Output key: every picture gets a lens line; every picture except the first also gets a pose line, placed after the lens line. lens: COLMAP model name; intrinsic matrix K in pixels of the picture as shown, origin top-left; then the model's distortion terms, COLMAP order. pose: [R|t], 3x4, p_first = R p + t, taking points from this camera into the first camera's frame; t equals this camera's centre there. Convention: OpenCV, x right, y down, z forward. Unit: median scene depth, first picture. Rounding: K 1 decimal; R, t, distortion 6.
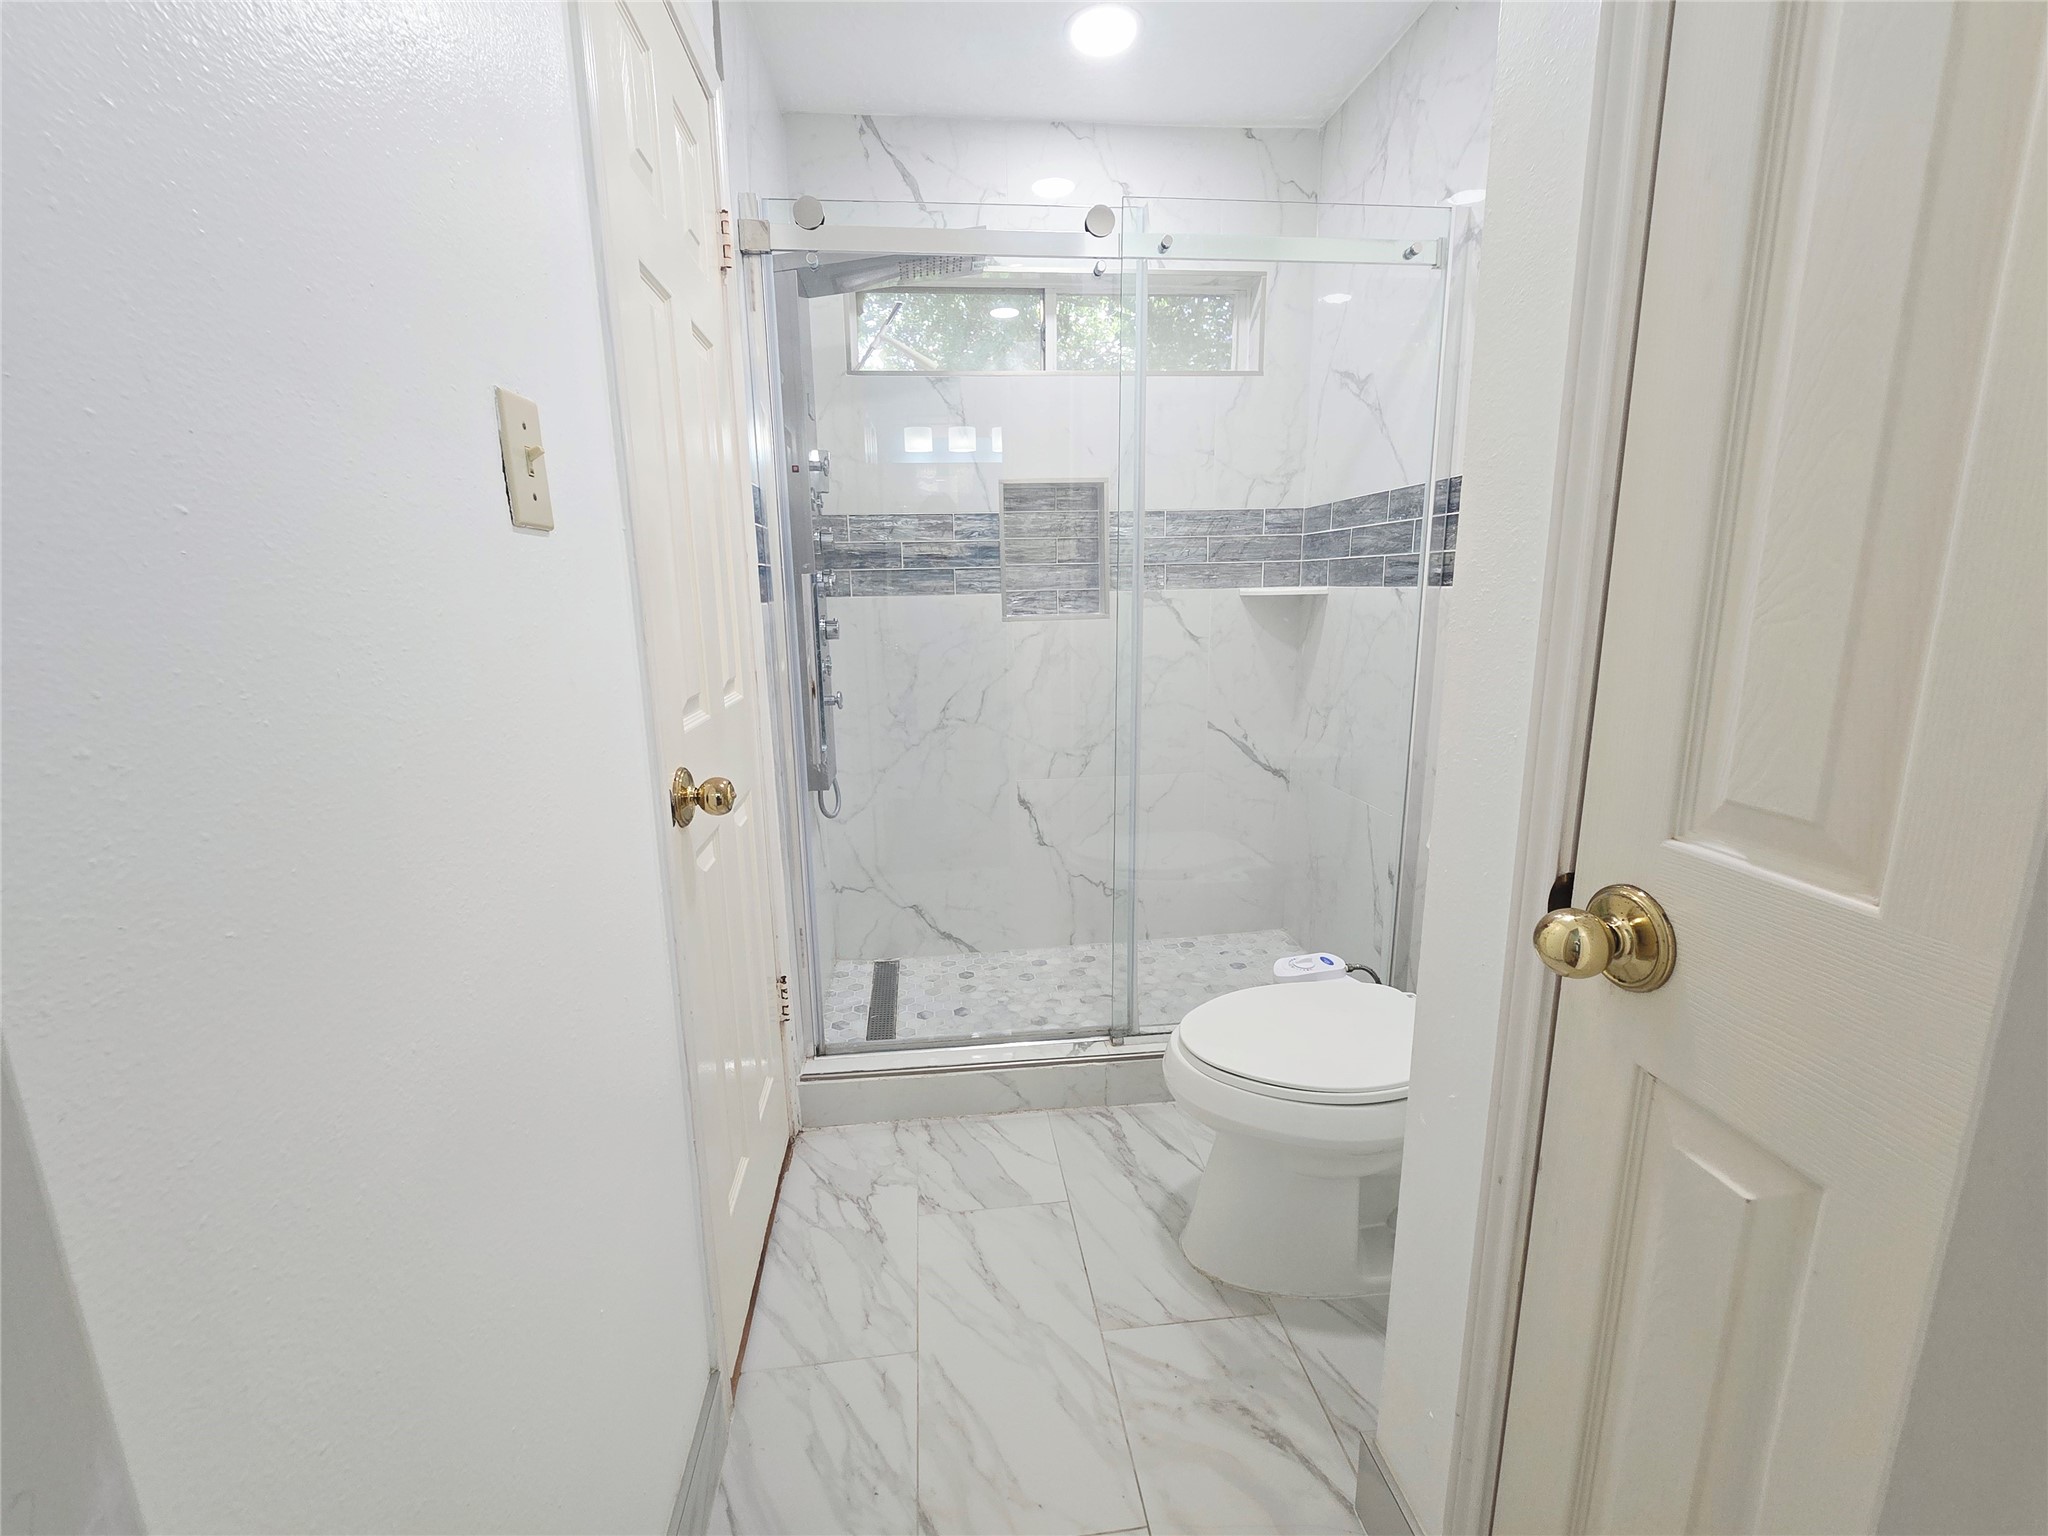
lens RADIAL K [[862.5, 0, 1010.1], [0, 862.5, 762.2], [0, 0, 1]] dist [-0.003204, -0.000267]
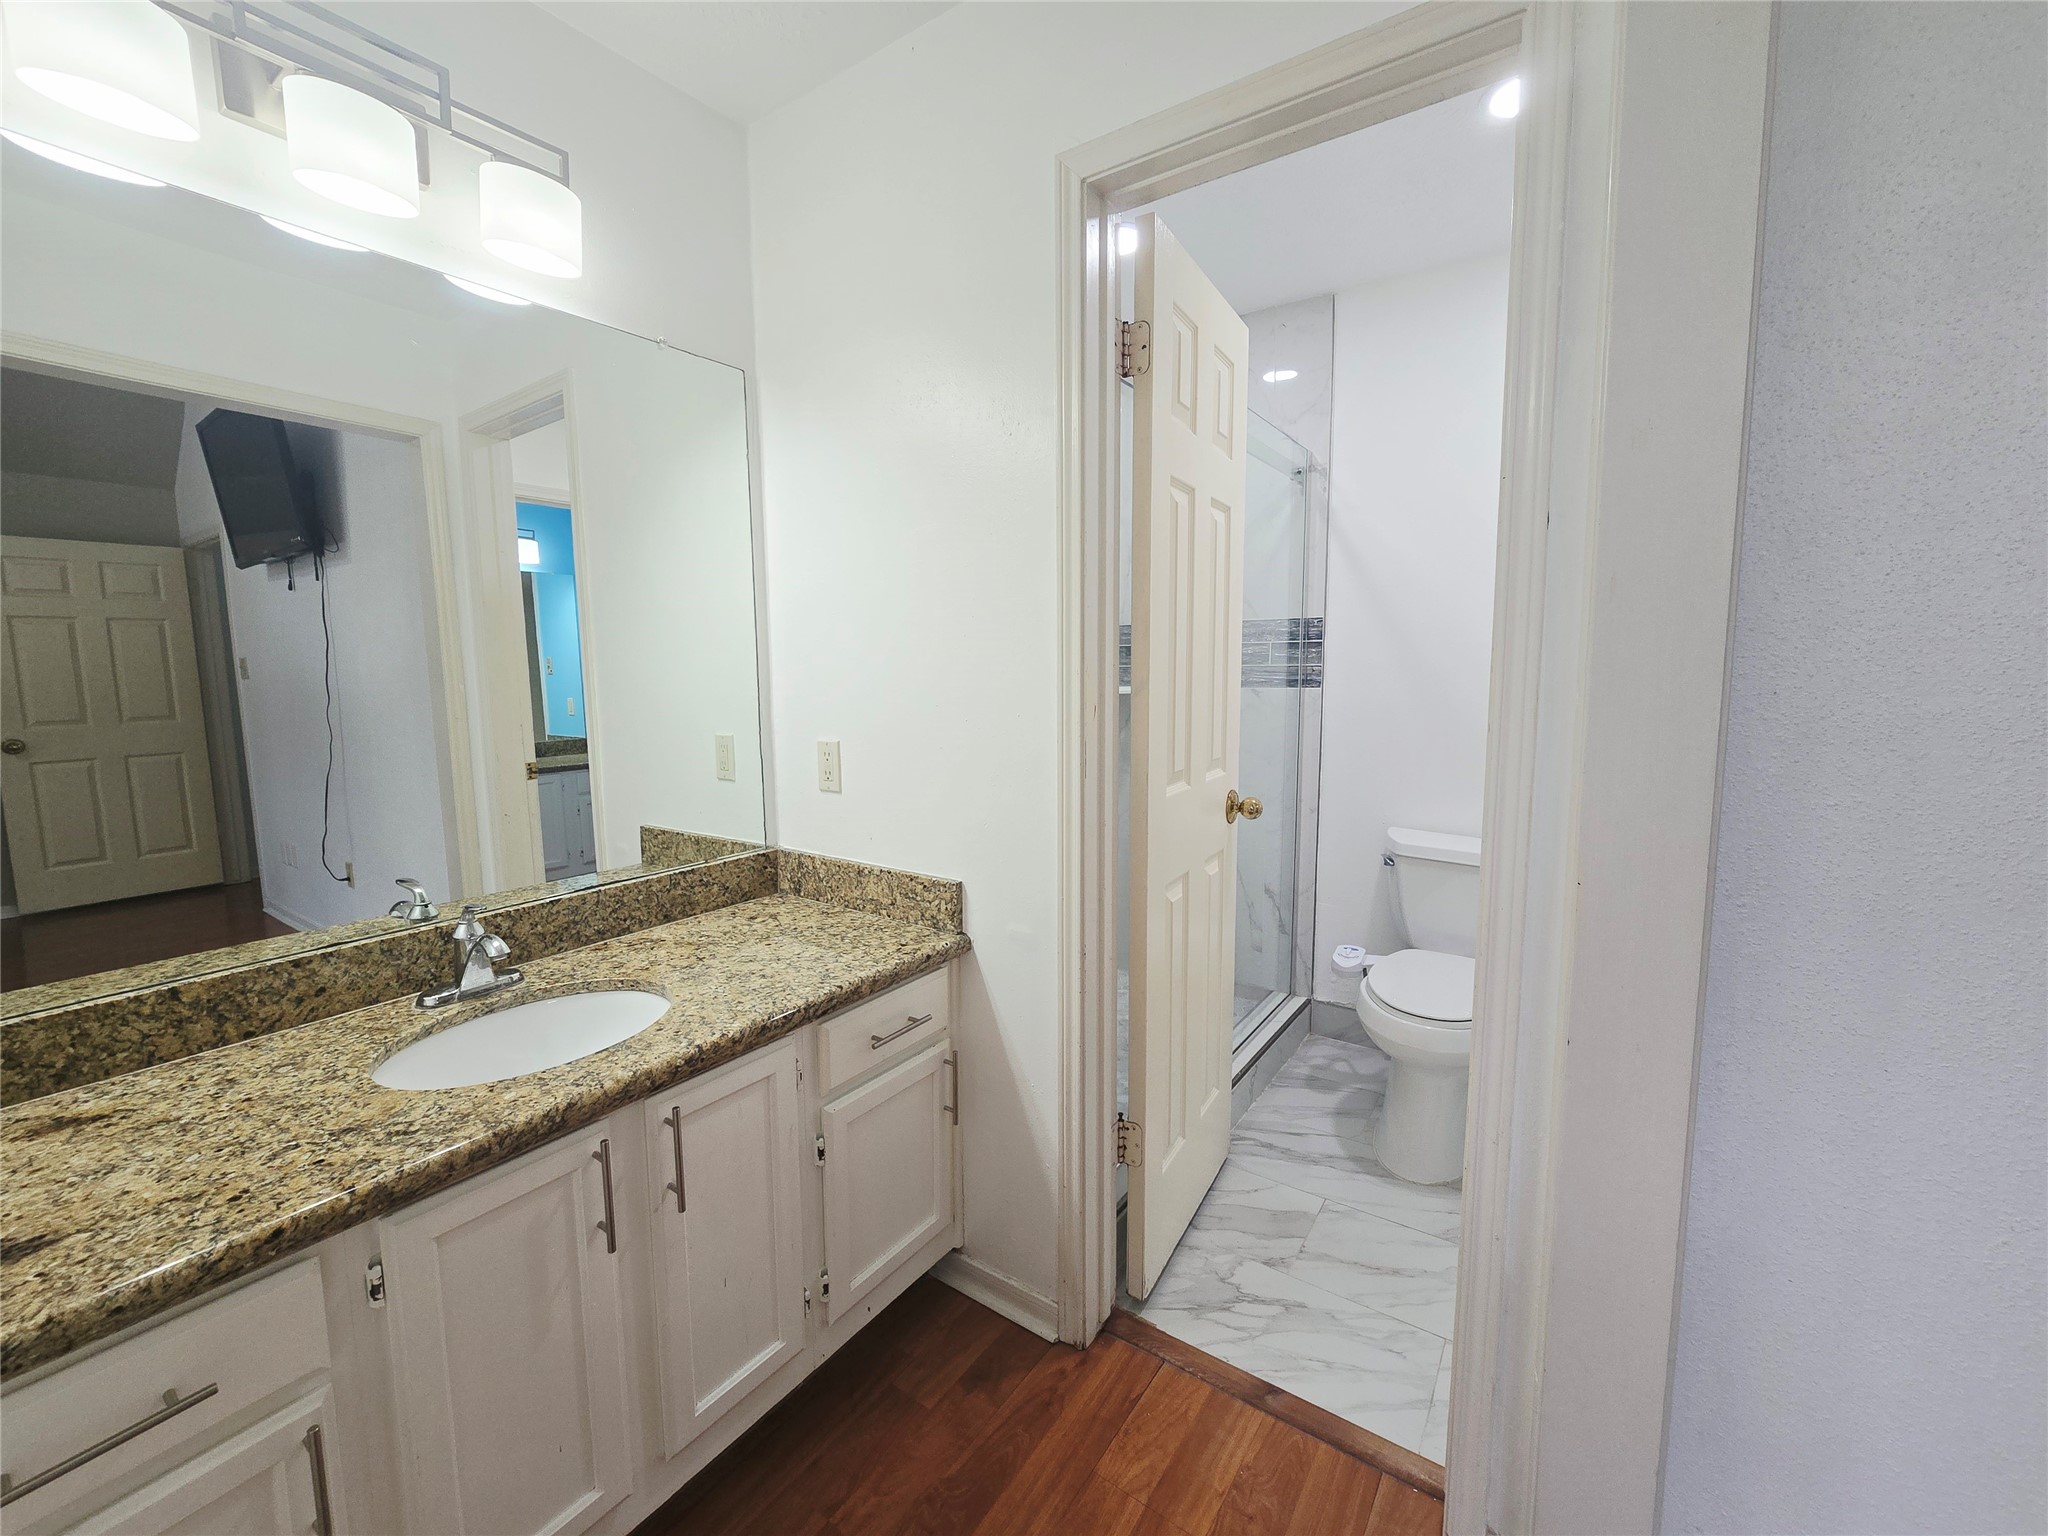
lens RADIAL K [[862.5, 0, 1010.1], [0, 862.5, 762.2], [0, 0, 1]] dist [-0.003204, -0.000267]
pose [[0.642678, -0.076222, 0.762336, -1.038763], [0.154830, 0.987429, -0.031800, -0.113476], [-0.750329, 0.138470, 0.646400, 0.456483]]
